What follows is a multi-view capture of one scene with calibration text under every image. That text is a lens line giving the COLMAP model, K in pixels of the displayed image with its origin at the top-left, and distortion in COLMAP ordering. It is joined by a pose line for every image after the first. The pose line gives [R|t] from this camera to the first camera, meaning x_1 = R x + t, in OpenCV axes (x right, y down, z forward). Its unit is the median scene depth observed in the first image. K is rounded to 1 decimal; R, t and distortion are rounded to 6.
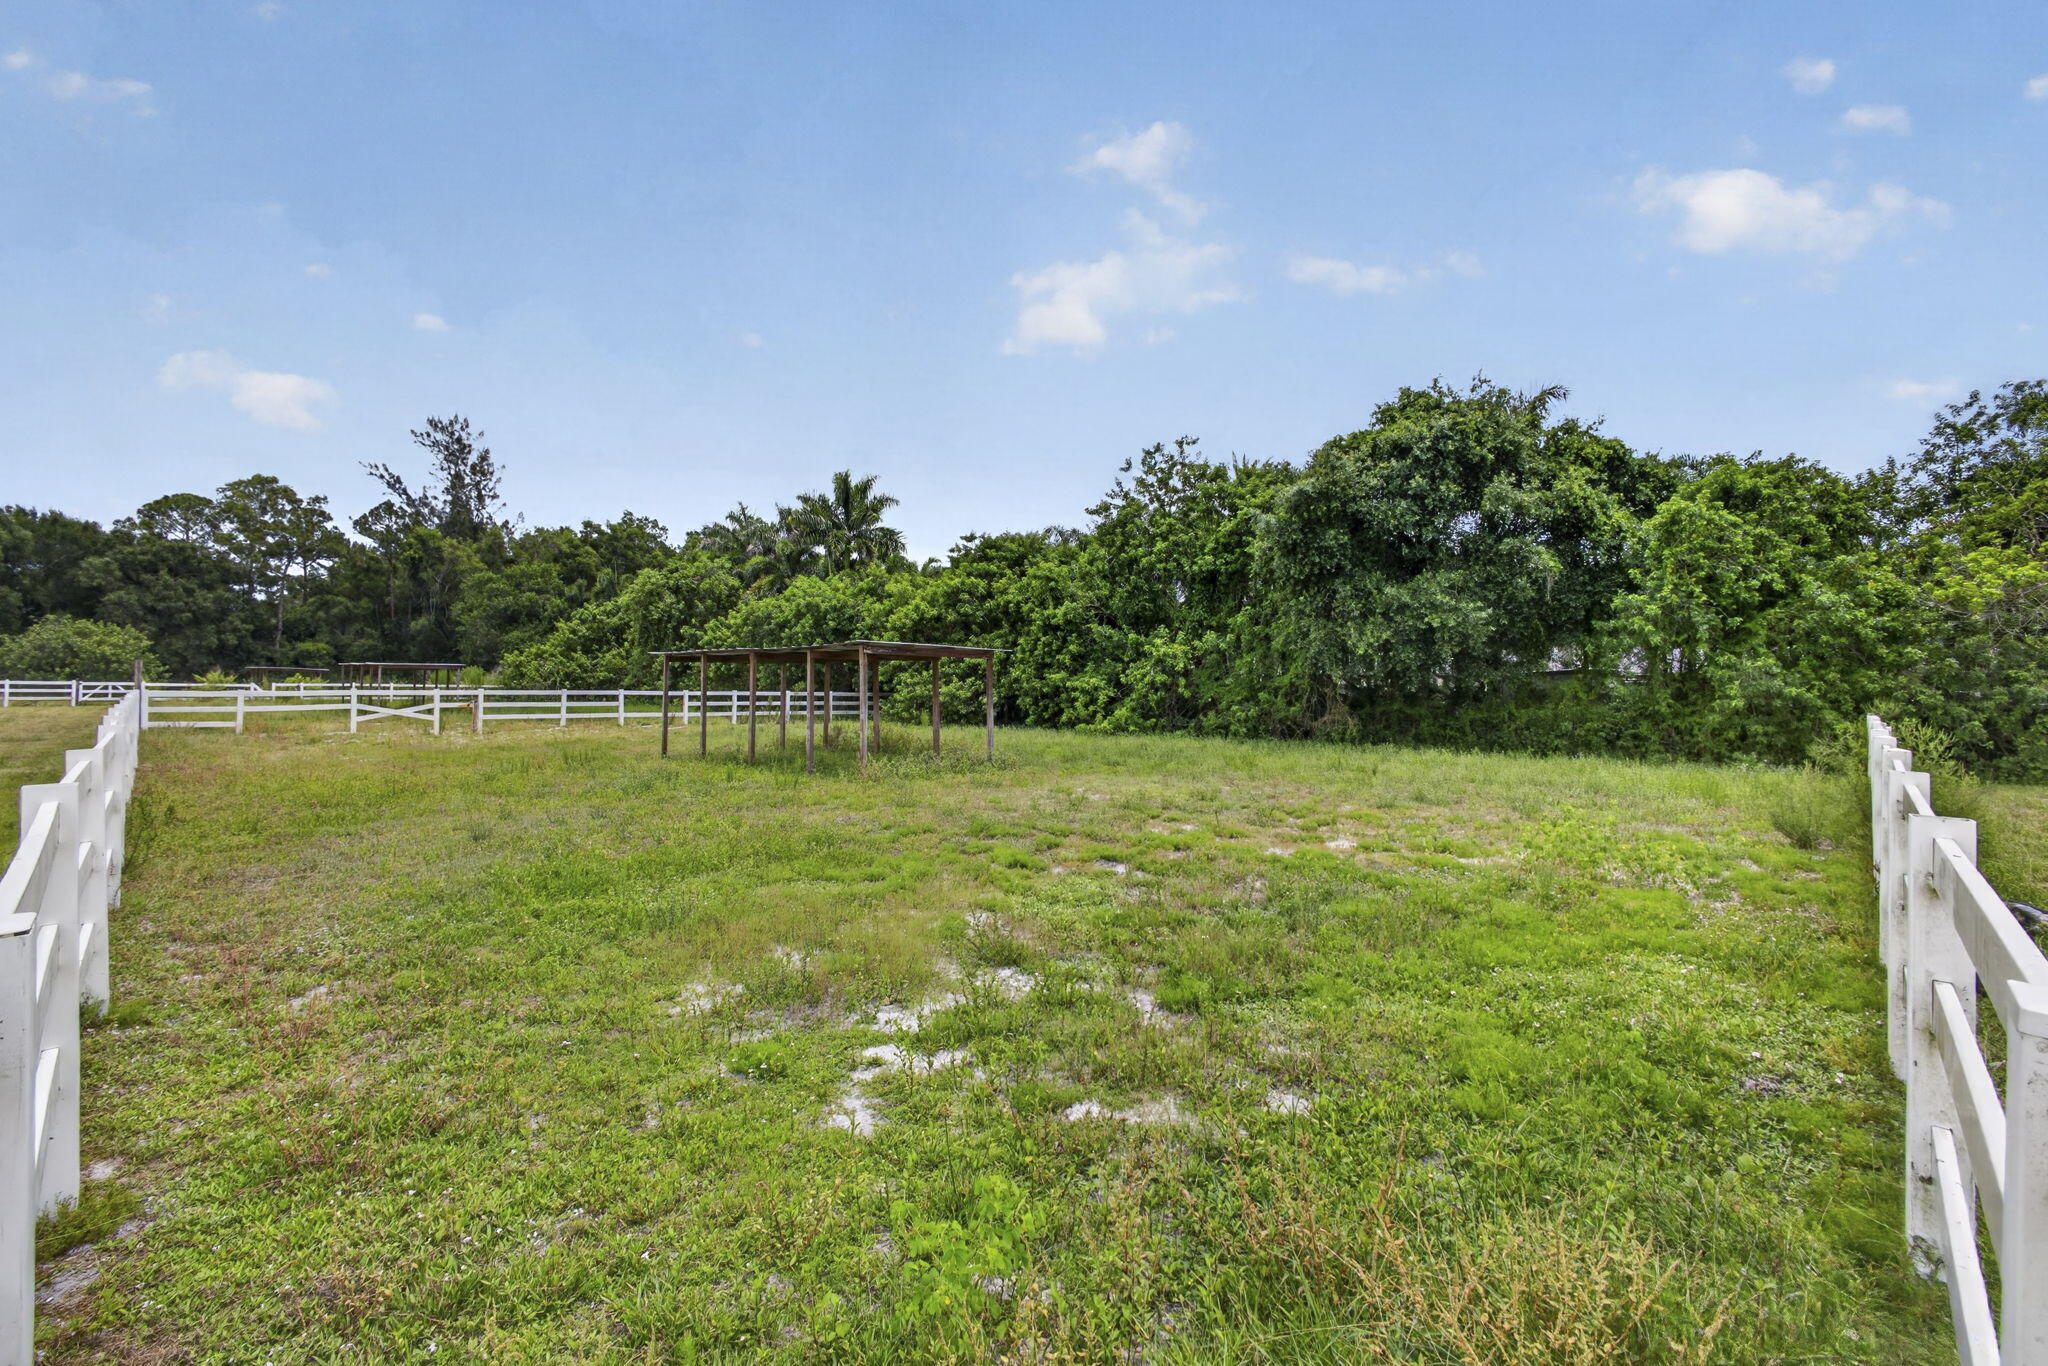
lens RADIAL K [[886.8, 0, 1005.5], [0, 886.8, 656.5], [0, 0, 1]] dist [-0.002483, 0.000278]
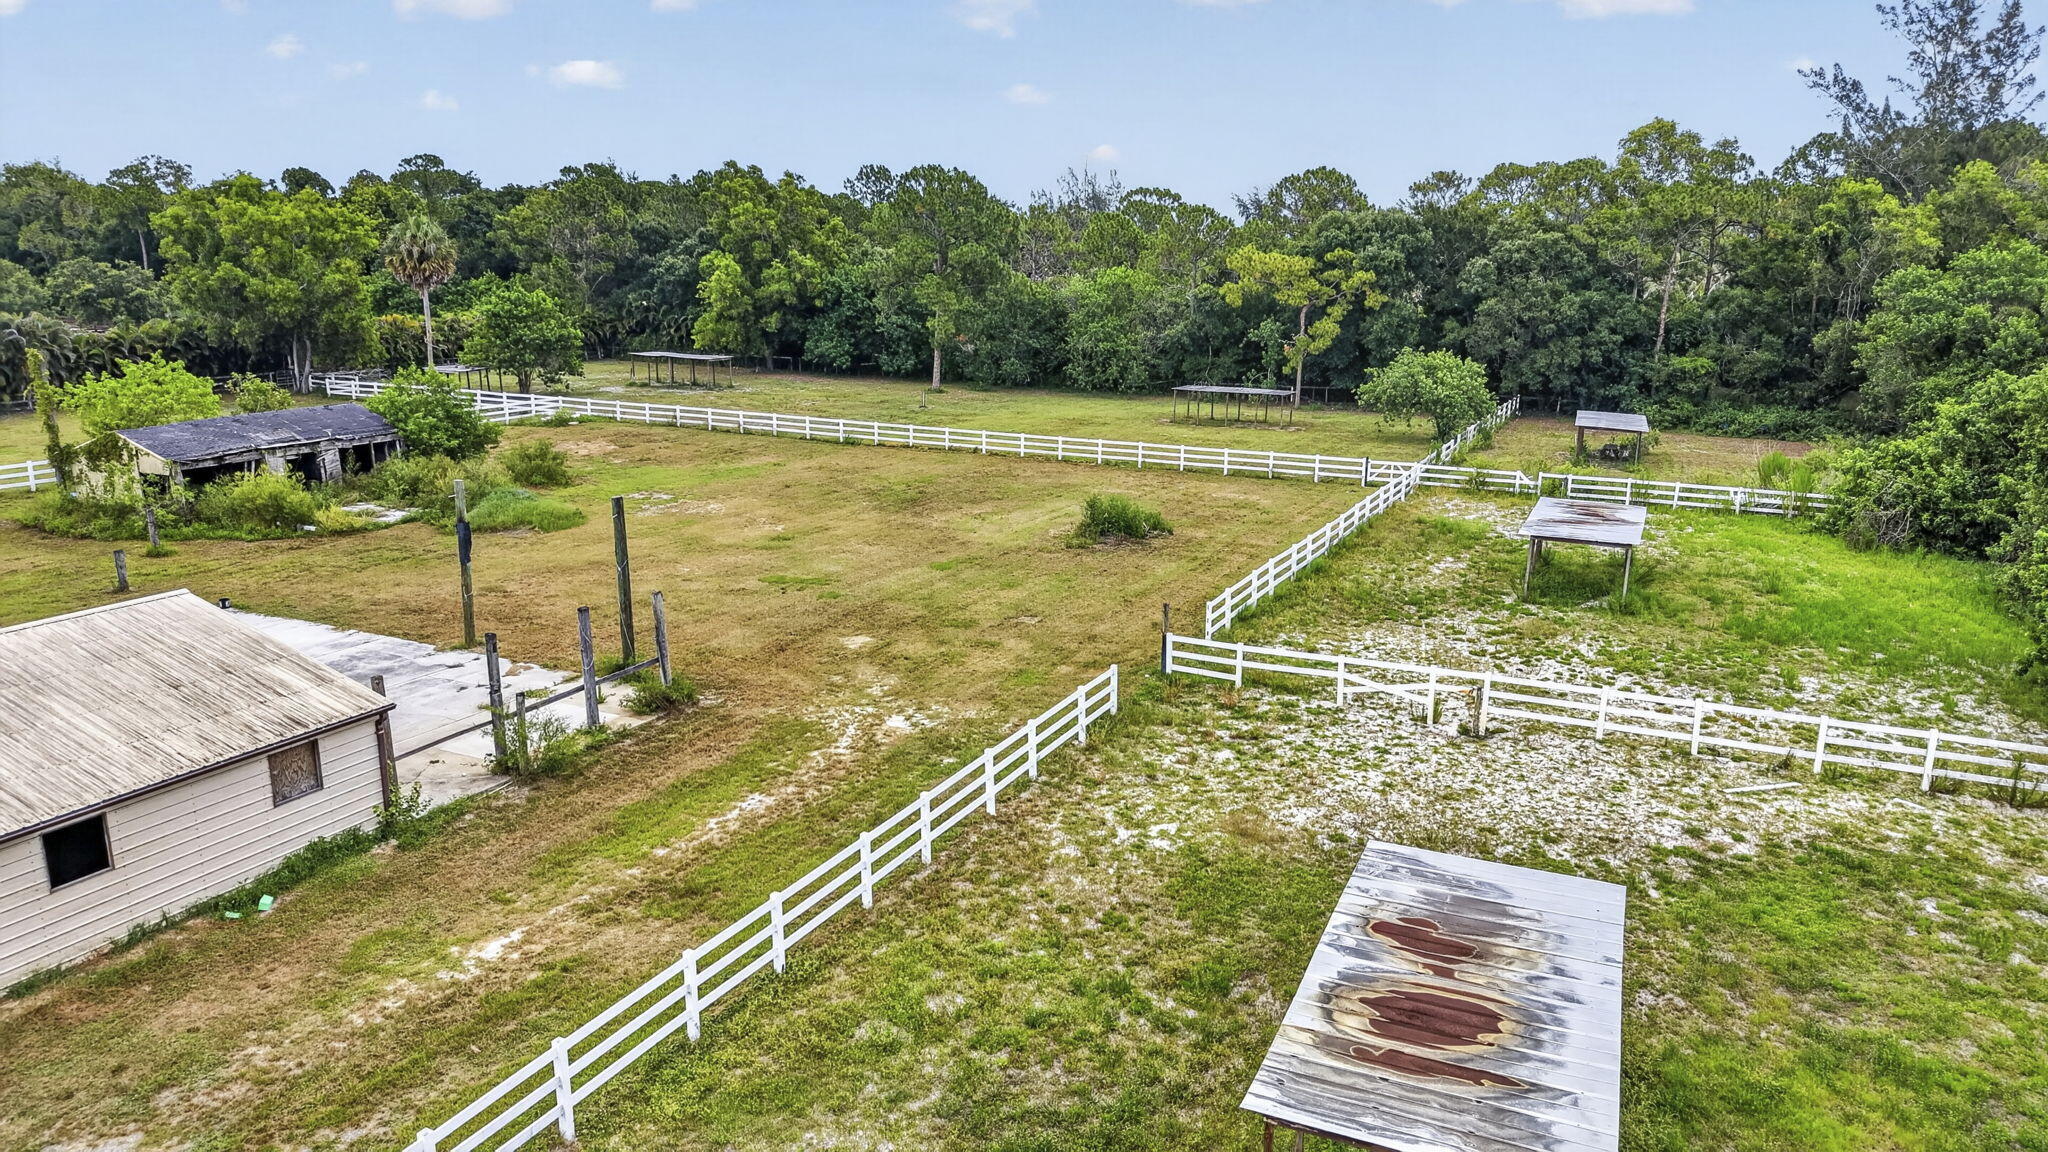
lens RADIAL K [[1371.7, 0, 1047.9], [0, 1371.7, 572.6], [0, 0, 1]] dist [0.046391, -0.062269]
pose [[0.349893, 0.210647, -0.912800, 0.189970], [0.014137, 0.973093, 0.229980, -0.191736], [0.936683, -0.093373, 0.337500, 0.171688]]
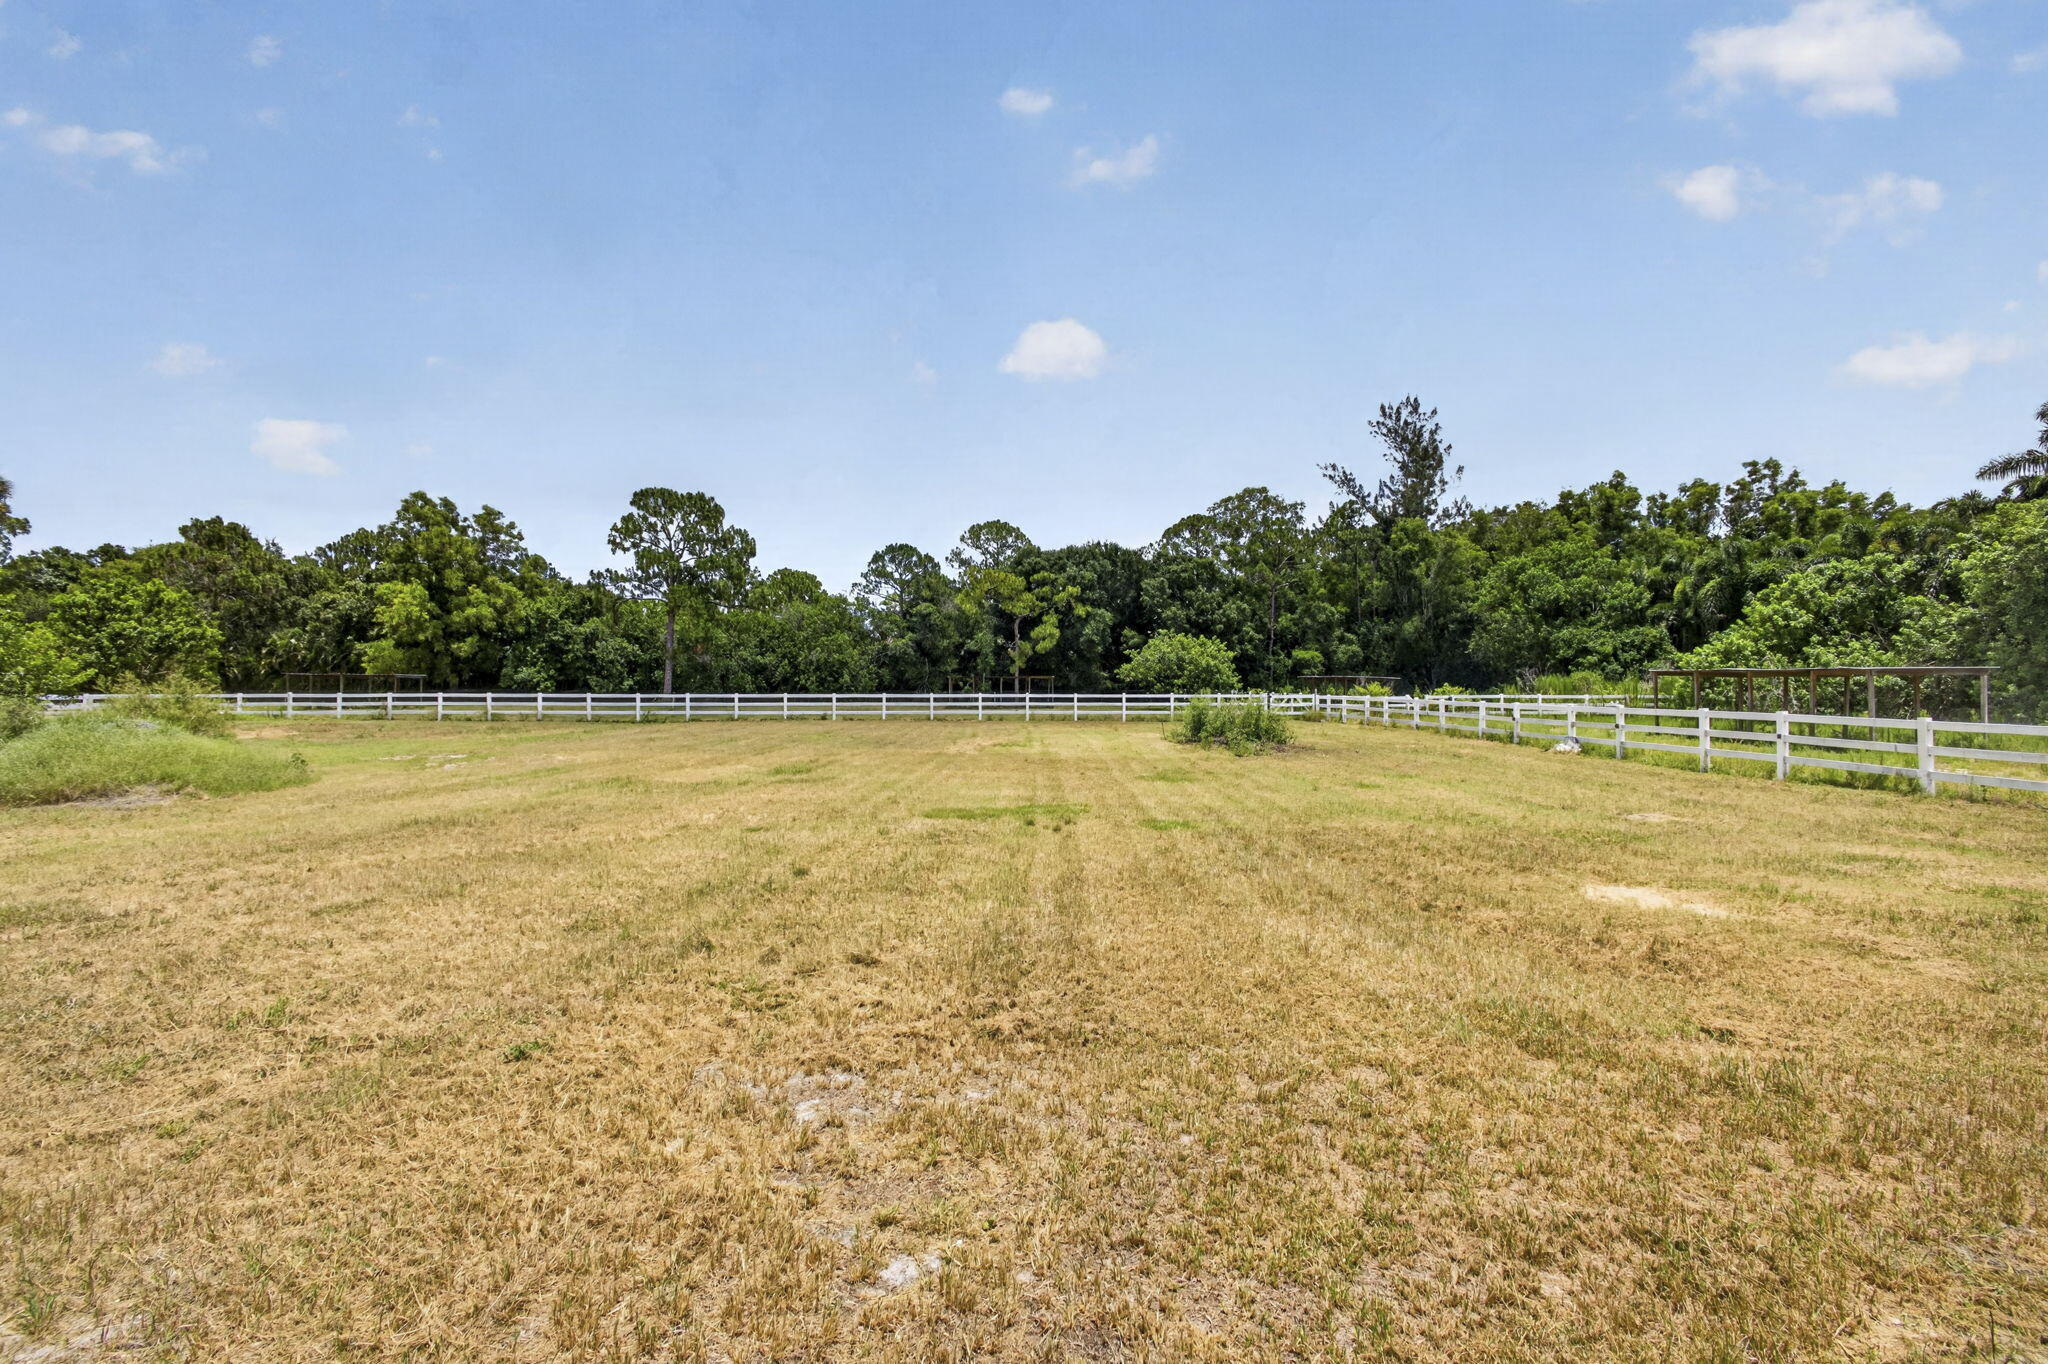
lens RADIAL K [[877.9, 0, 1037.4], [0, 877.9, 679.3], [0, 0, 1]] dist [-0.000003, 0.000741]
pose [[0.728925, -0.010732, -0.684509, -0.573992], [0.026164, 0.999583, 0.012190, -0.005297], [0.684093, -0.026795, 0.728902, 0.152767]]
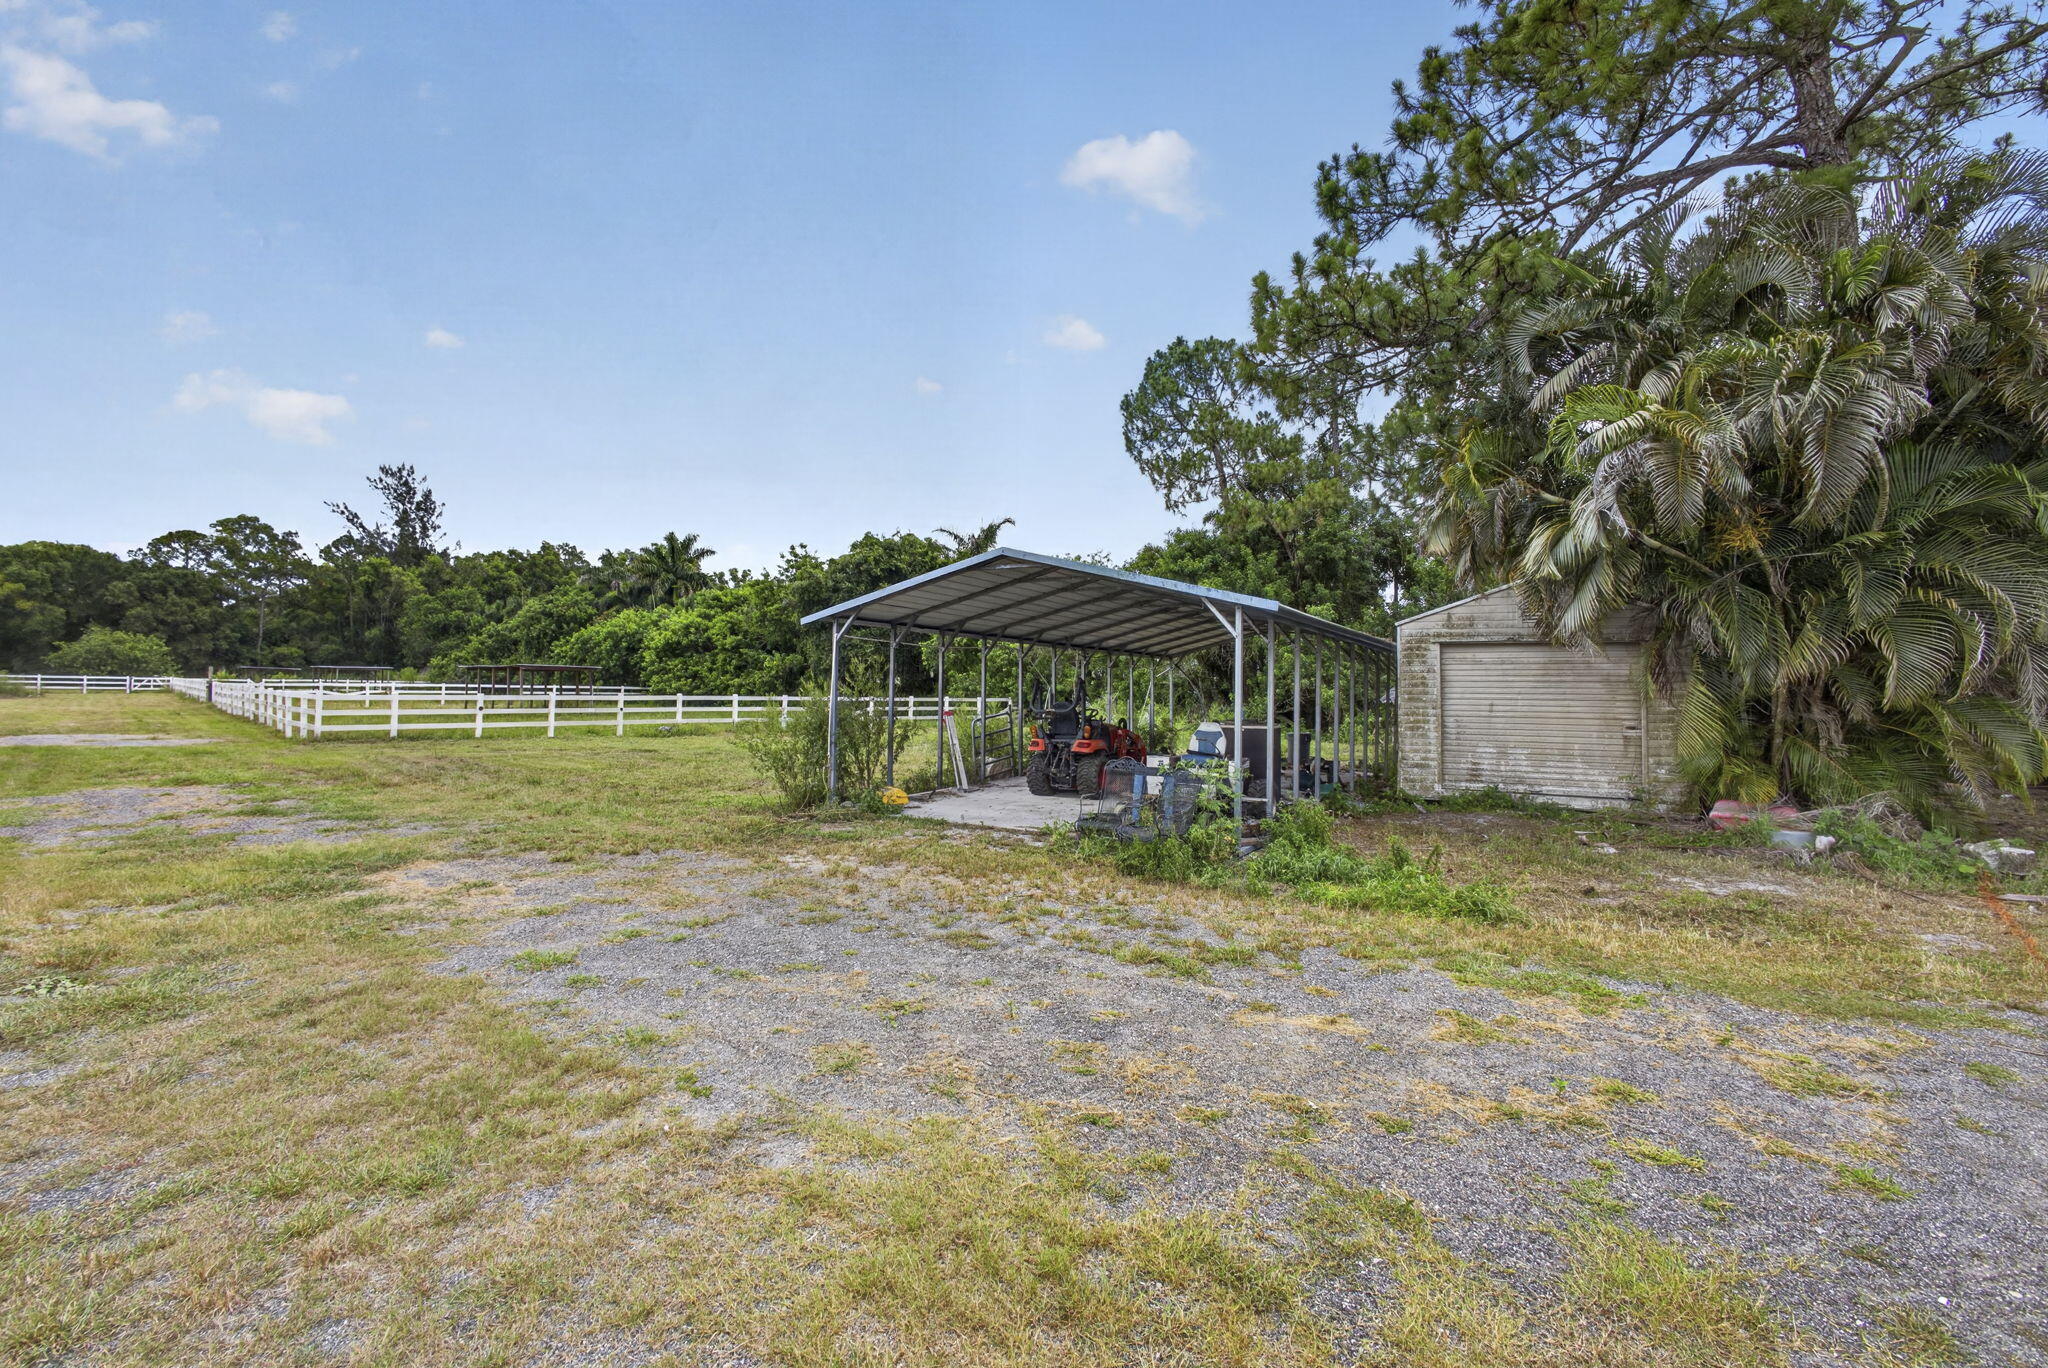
lens RADIAL K [[864.6, 0, 994.5], [0, 864.6, 670.5], [0, 0, 1]] dist [-0.000859, -0.000116]
pose [[0.999548, 0.007707, 0.029042, 0.353453], [-0.008131, 0.999862, 0.014506, -0.014159], [-0.028926, -0.014735, 0.999473, -0.482966]]
